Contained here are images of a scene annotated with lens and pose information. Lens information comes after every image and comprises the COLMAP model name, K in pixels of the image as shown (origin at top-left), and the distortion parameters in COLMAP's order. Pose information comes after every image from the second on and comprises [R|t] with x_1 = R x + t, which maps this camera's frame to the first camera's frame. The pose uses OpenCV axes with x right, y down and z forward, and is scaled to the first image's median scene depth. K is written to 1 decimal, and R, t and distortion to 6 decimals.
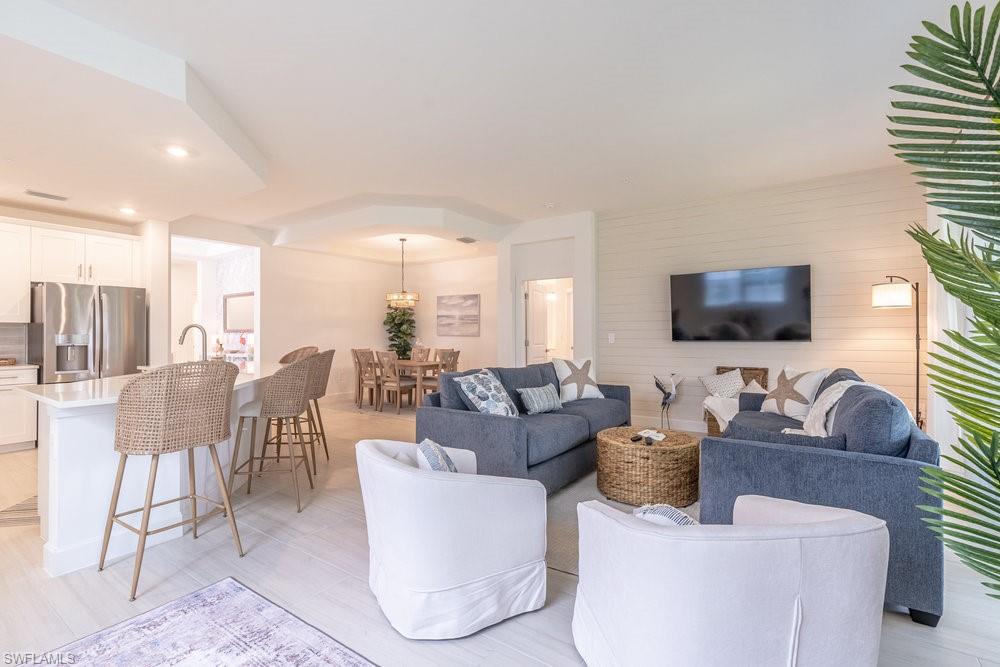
lens RADIAL K [[455.8, 0, 489.7], [0, 455.8, 332.7], [0, 0, 1]] dist [0.003081, 0.000763]
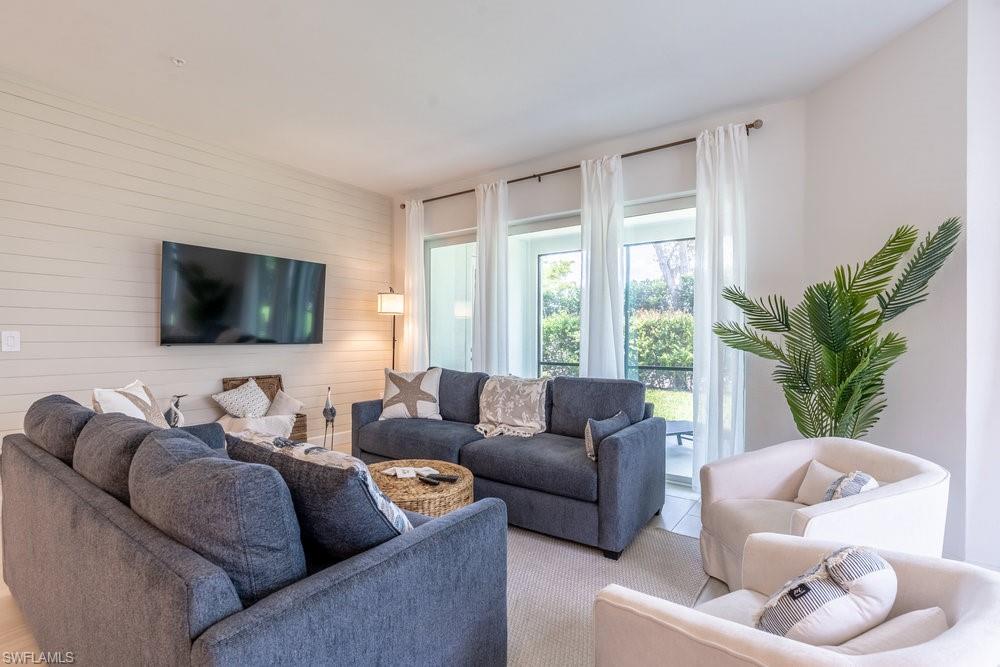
lens RADIAL K [[462.2, 0, 498.8], [0, 462.2, 339.5], [0, 0, 1]] dist [0.000830, 0.000763]
pose [[0.017831, -0.003794, 0.999834, -0.183261], [-0.012434, 0.999915, 0.004016, 0.001169], [-0.999764, -0.012504, 0.017782, 0.398403]]
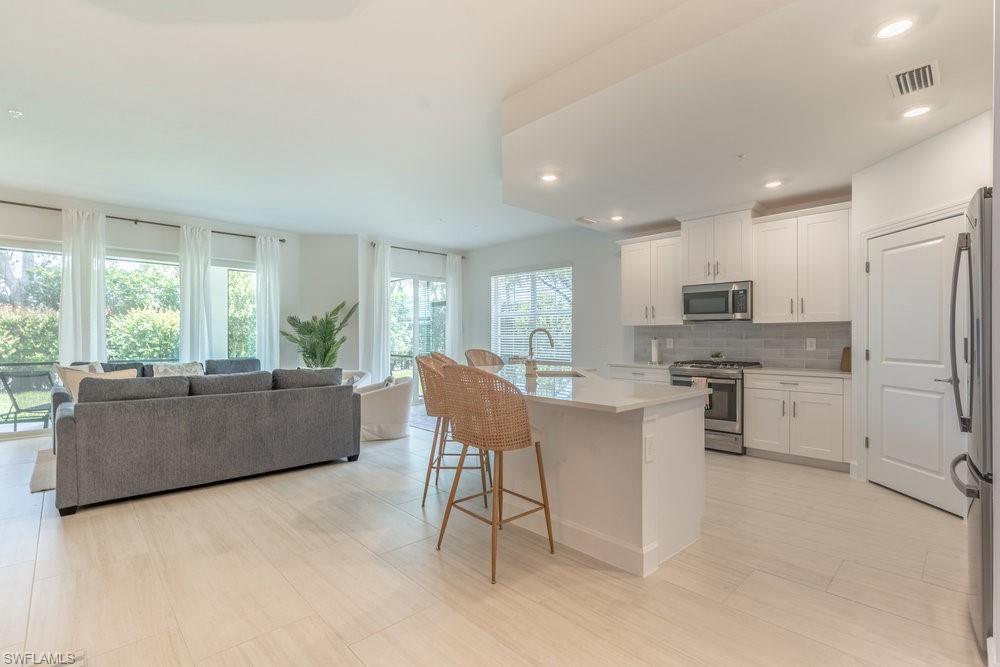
lens RADIAL K [[462.2, 0, 498.8], [0, 462.2, 339.5], [0, 0, 1]] dist [0.000830, 0.000763]
pose [[-0.980426, -0.001000, 0.196883, -0.379789], [-0.001539, 0.999995, -0.002584, 0.005396], [-0.196880, -0.002836, -0.980424, 1.043115]]
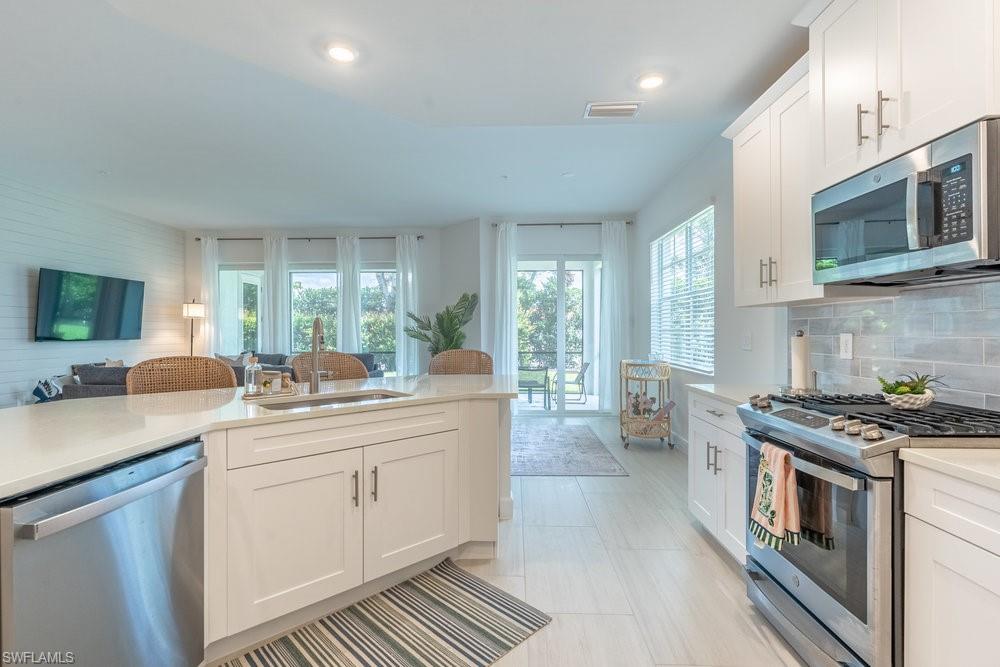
lens RADIAL K [[460.8, 0, 496.0], [0, 460.8, 334.2], [0, 0, 1]] dist [-0.000551, 0.000136]
pose [[-0.543152, -0.000069, 0.839634, -0.653556], [-0.002465, 0.999996, -0.001512, 0.002094], [-0.839631, -0.002891, -0.543150, 0.564217]]
